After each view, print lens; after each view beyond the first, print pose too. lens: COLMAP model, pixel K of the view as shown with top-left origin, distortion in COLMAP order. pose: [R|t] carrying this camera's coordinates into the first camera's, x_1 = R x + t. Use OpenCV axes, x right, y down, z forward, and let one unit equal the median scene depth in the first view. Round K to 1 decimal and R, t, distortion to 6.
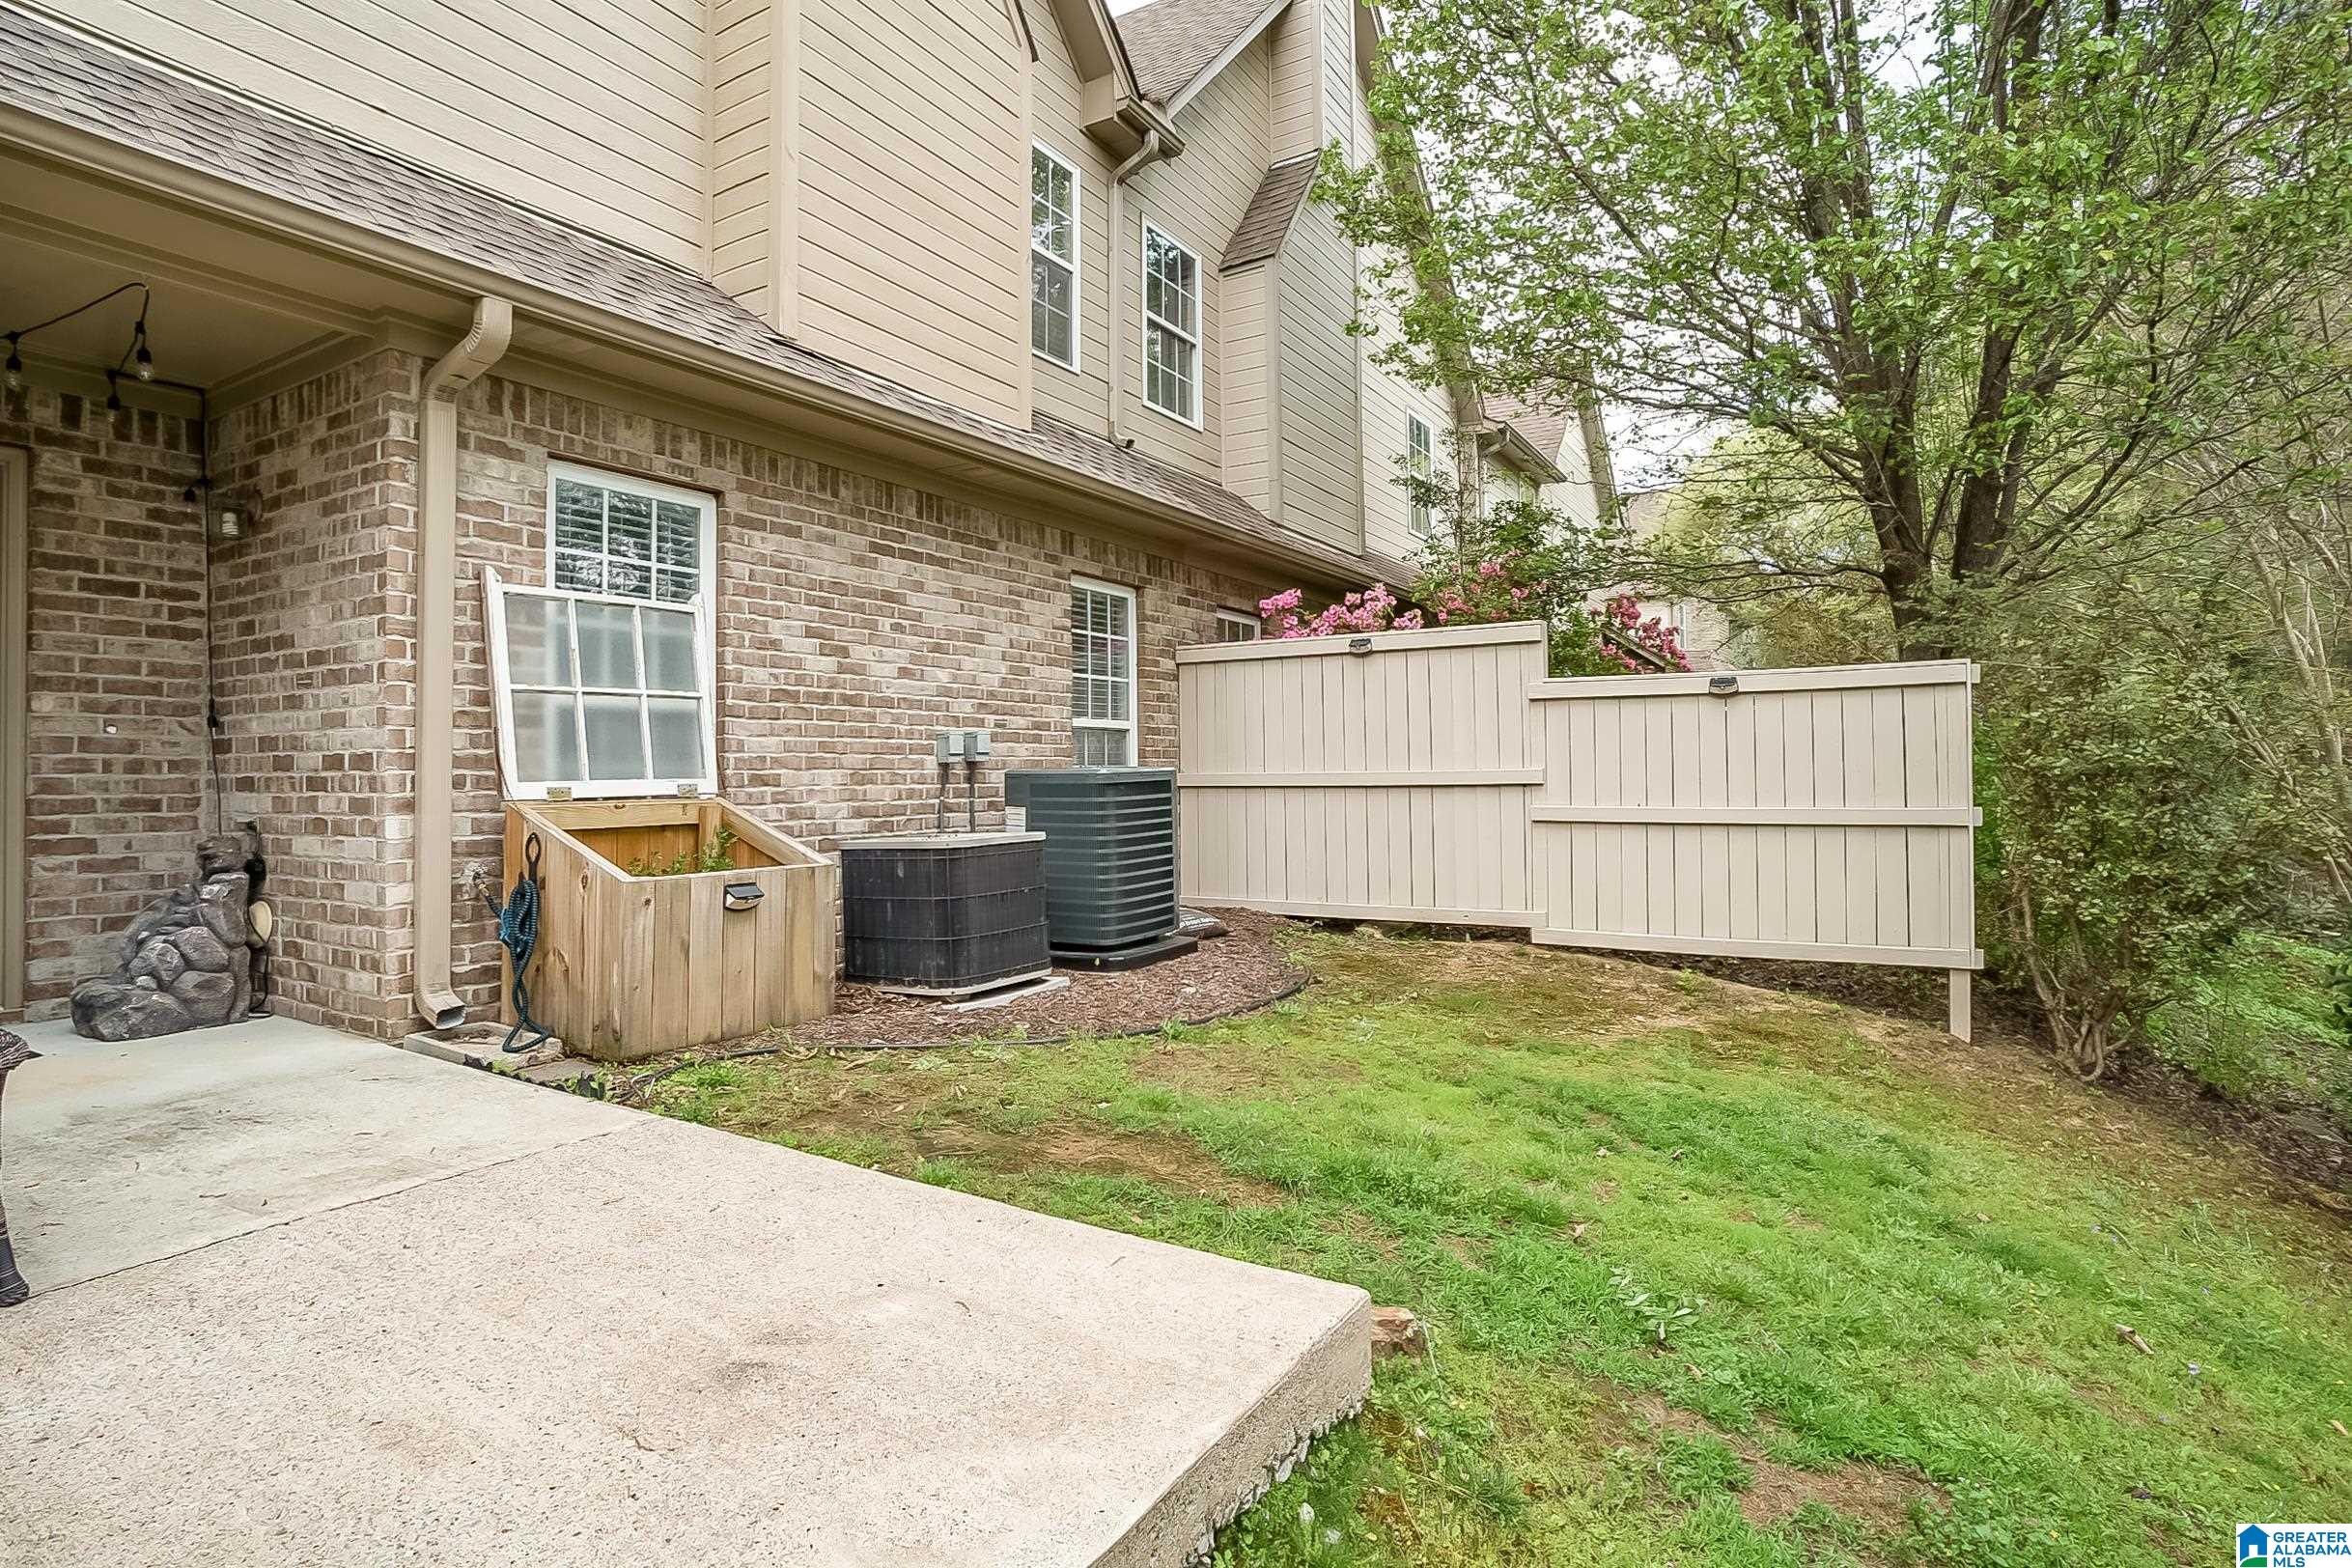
lens RADIAL K [[1213.3, 0, 1173.8], [0, 1213.3, 767.0], [0, 0, 1]] dist [-0.049572, 0.015811]
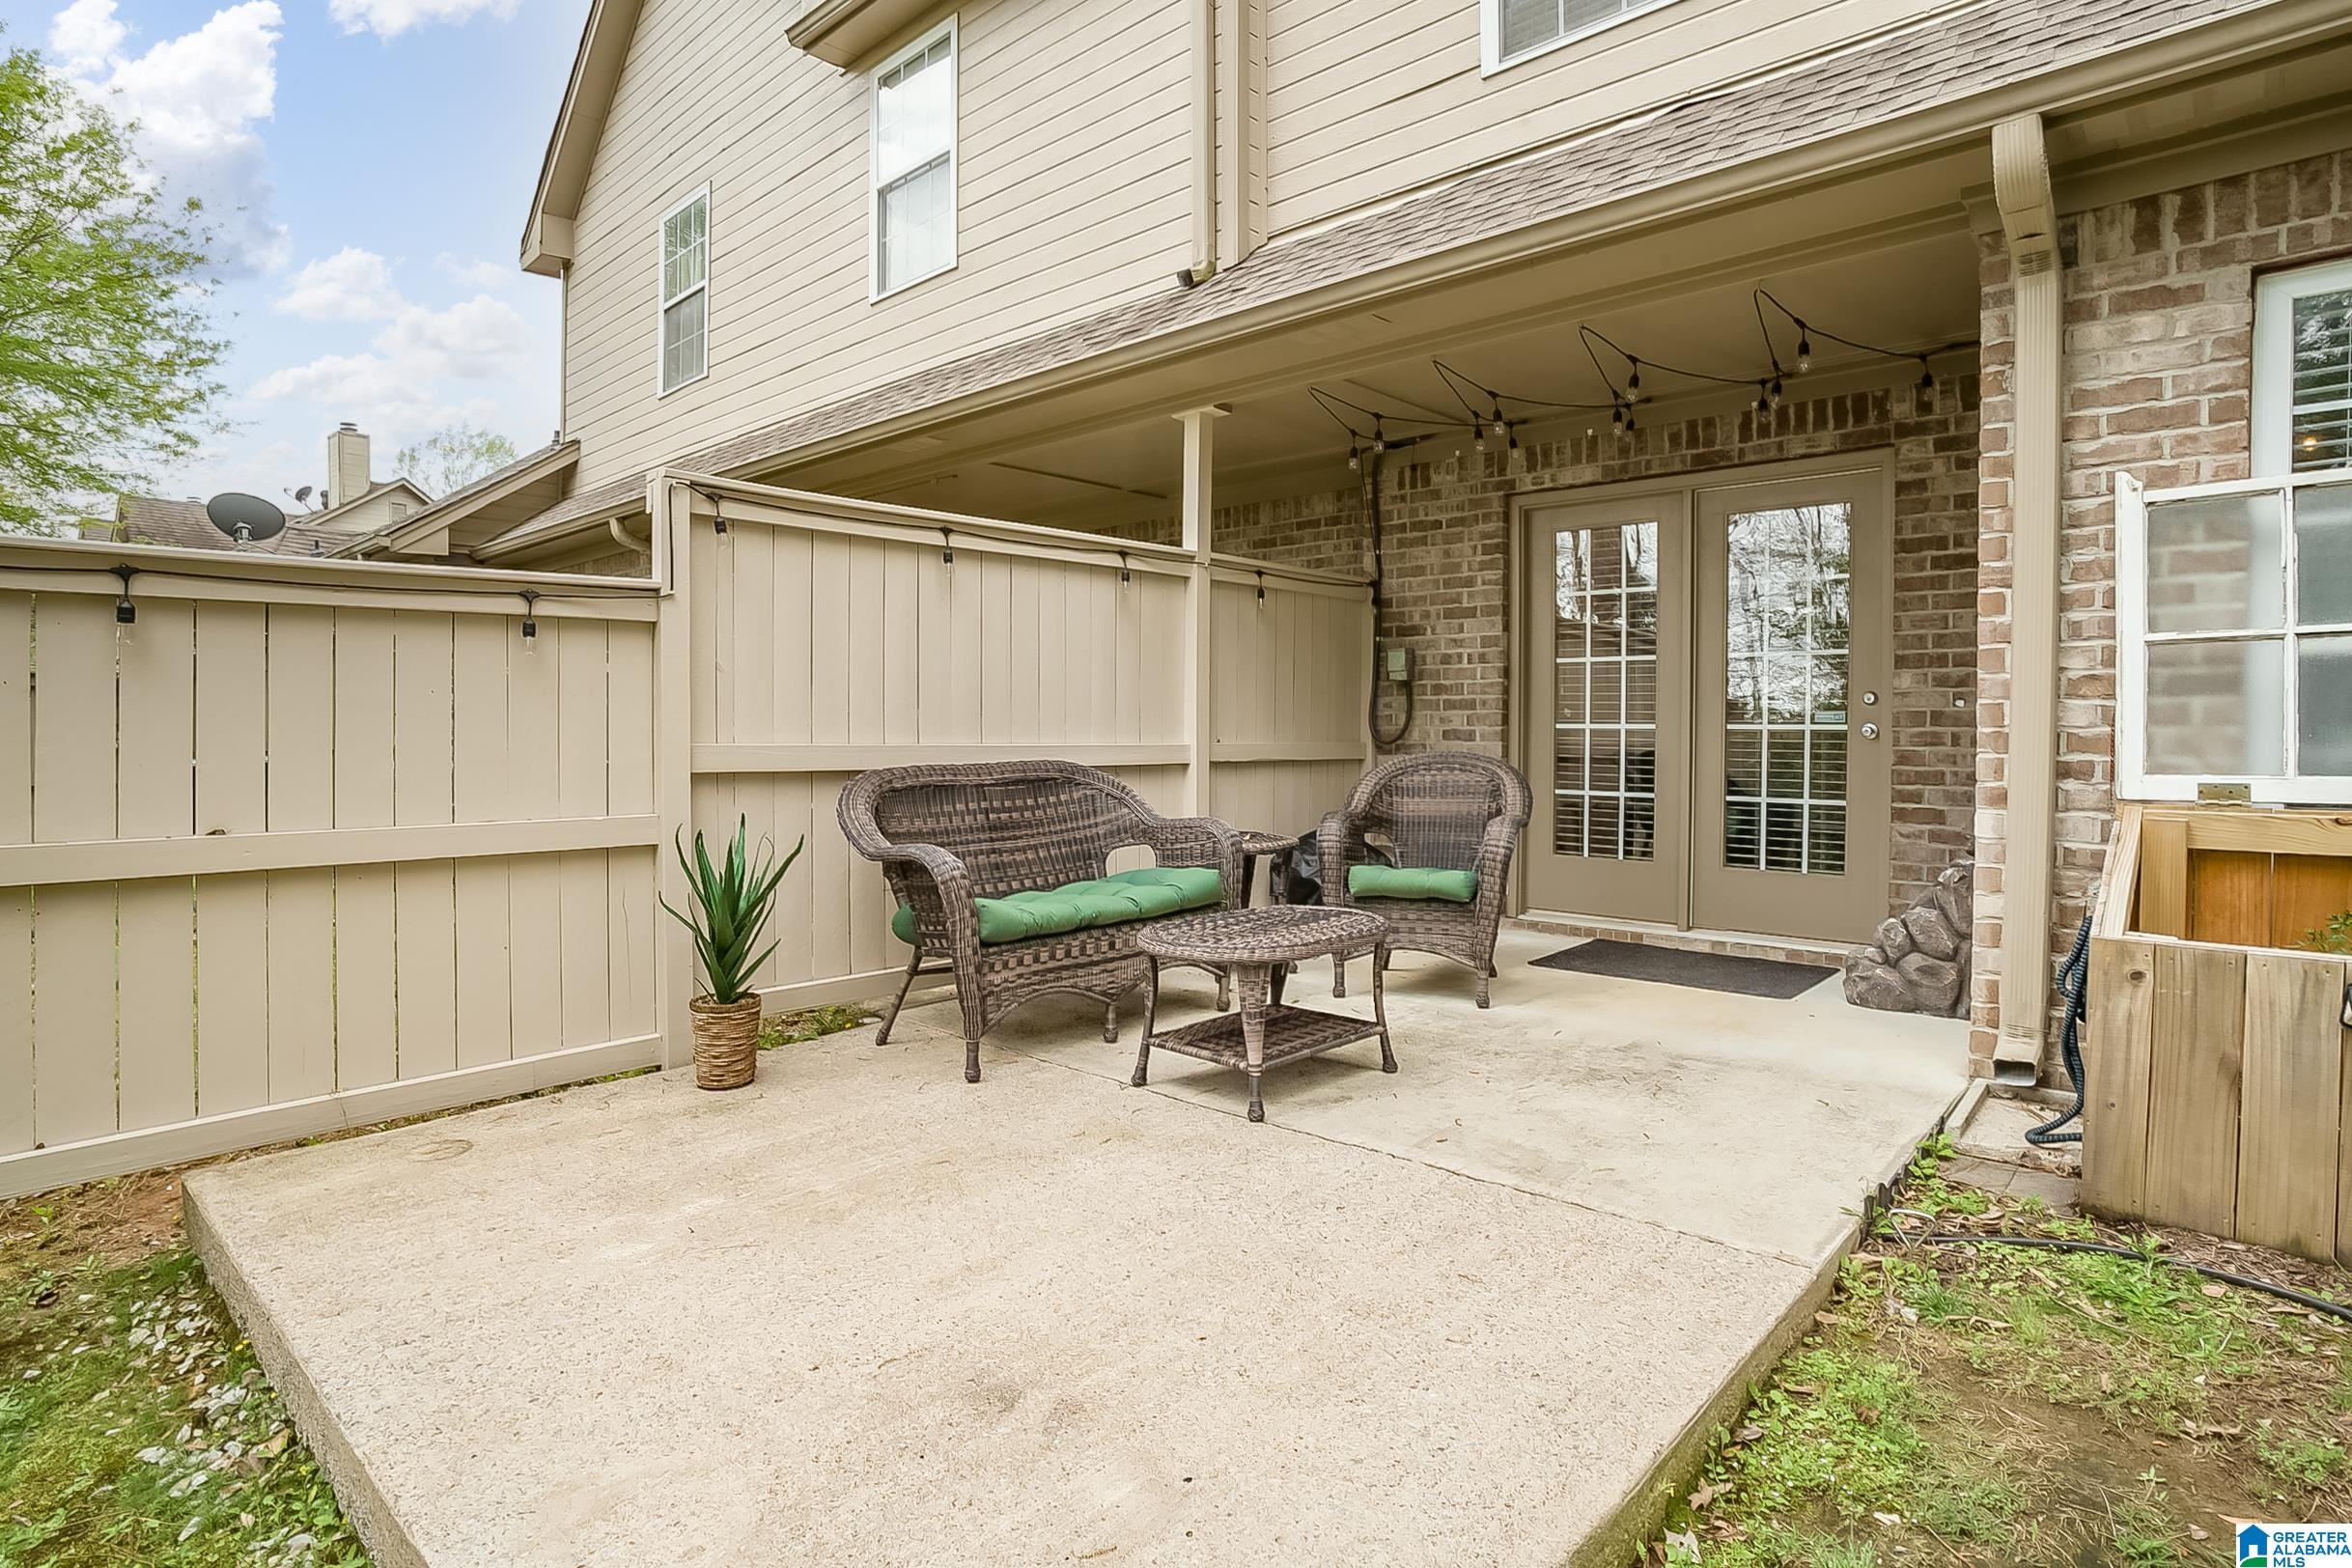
lens RADIAL K [[1213.3, 0, 1180.2], [0, 1213.3, 764.5], [0, 0, 1]] dist [-0.049572, 0.015811]
pose [[-0.204270, 0.036320, -0.978241, 0.233736], [0.007832, 0.999340, 0.035468, -0.021152], [0.978883, -0.000416, -0.204420, 0.567978]]
